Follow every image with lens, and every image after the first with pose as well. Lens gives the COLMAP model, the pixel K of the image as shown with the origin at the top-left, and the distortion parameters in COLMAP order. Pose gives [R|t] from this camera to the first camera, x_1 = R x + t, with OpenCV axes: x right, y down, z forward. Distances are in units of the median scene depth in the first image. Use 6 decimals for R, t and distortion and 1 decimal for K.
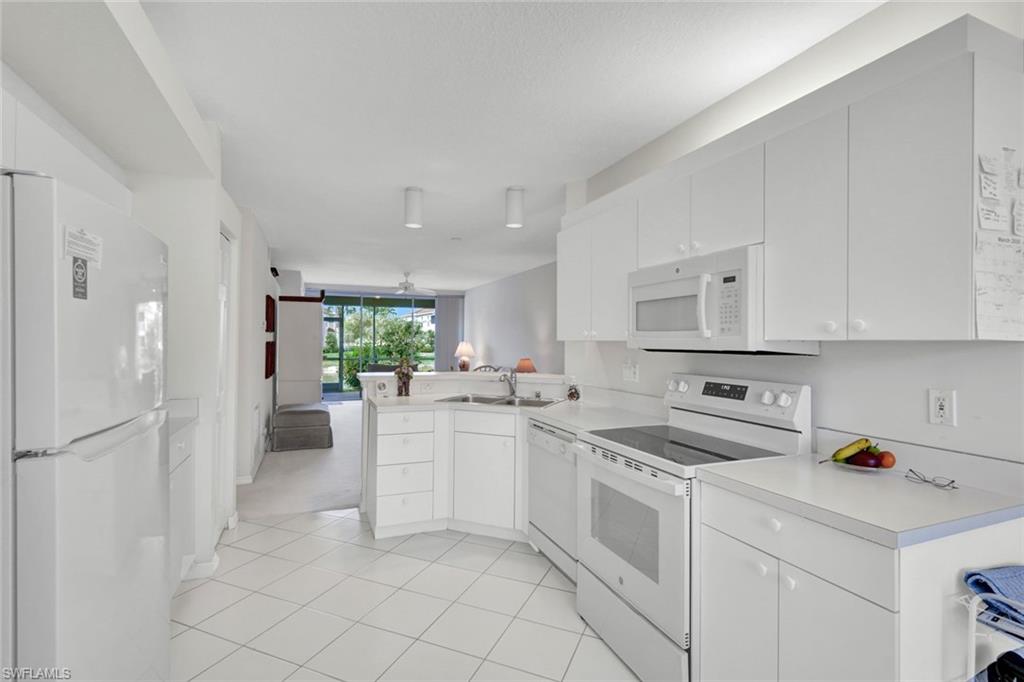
lens RADIAL K [[485.5, 0, 513.6], [0, 485.5, 340.3], [0, 0, 1]] dist [0.012602, 0.000628]
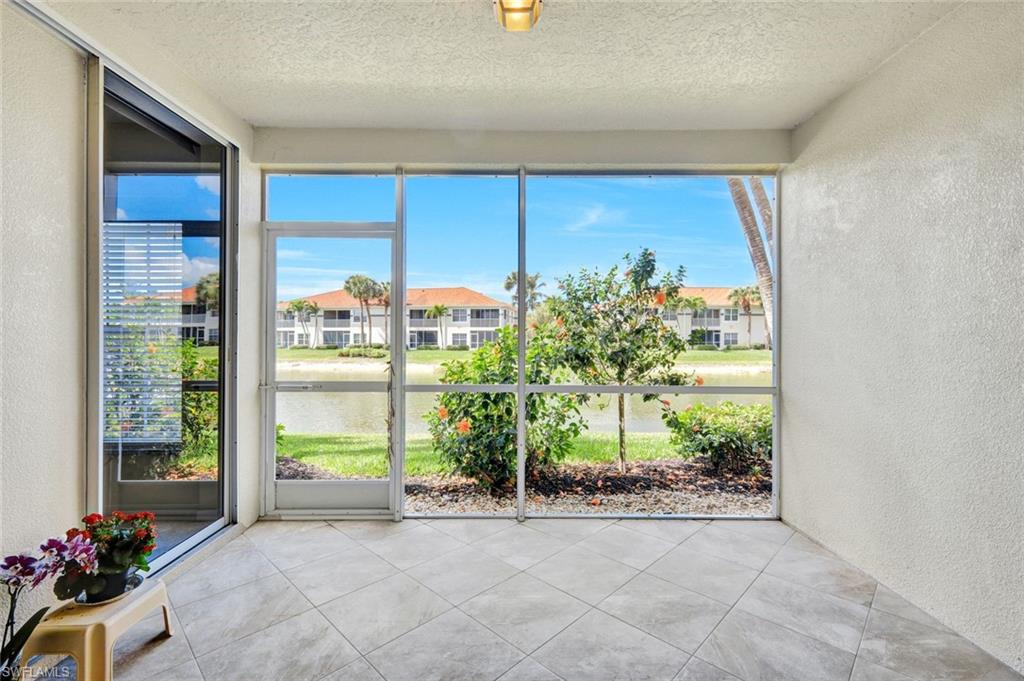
lens RADIAL K [[443.6, 0, 512.0], [0, 443.6, 338.7], [0, 0, 1]] dist [-0.000182, 0.000140]
pose [[0.932330, 0.001943, -0.361603, -0.197993], [-0.000836, 0.999994, 0.003218, 0.012038], [0.361607, -0.002697, 0.932327, 0.738887]]
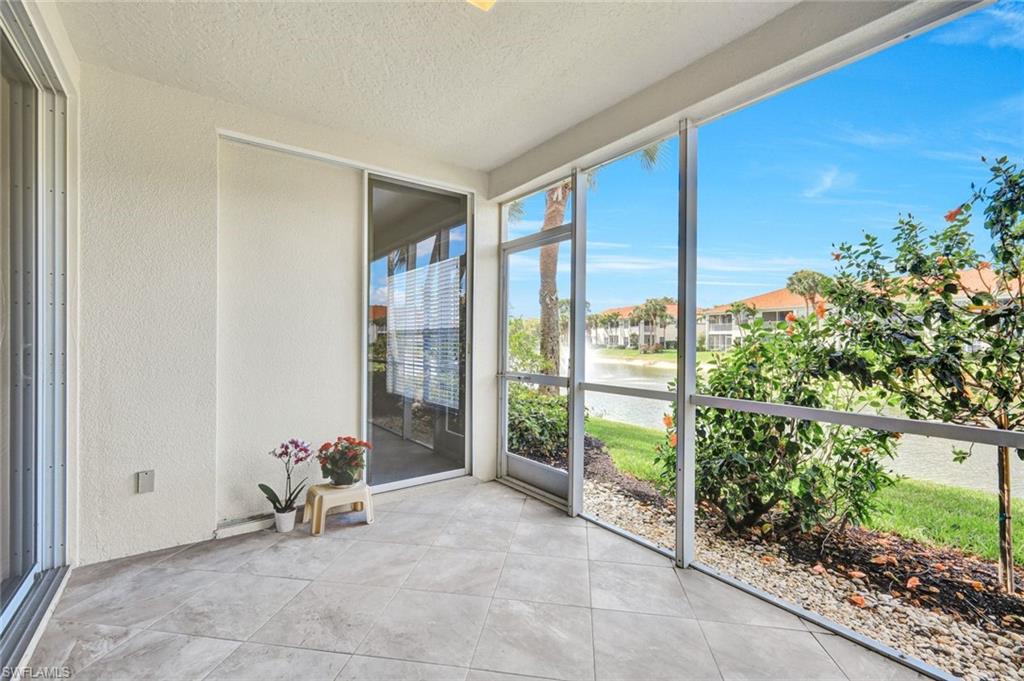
lens RADIAL K [[443.6, 0, 511.7], [0, 443.6, 339.7], [0, 0, 1]] dist [-0.000182, 0.000140]
pose [[0.247079, -0.002062, -0.968993, -0.129703], [-0.000774, 0.999997, -0.002325, 0.014880], [0.968995, 0.001325, 0.247077, 0.828729]]
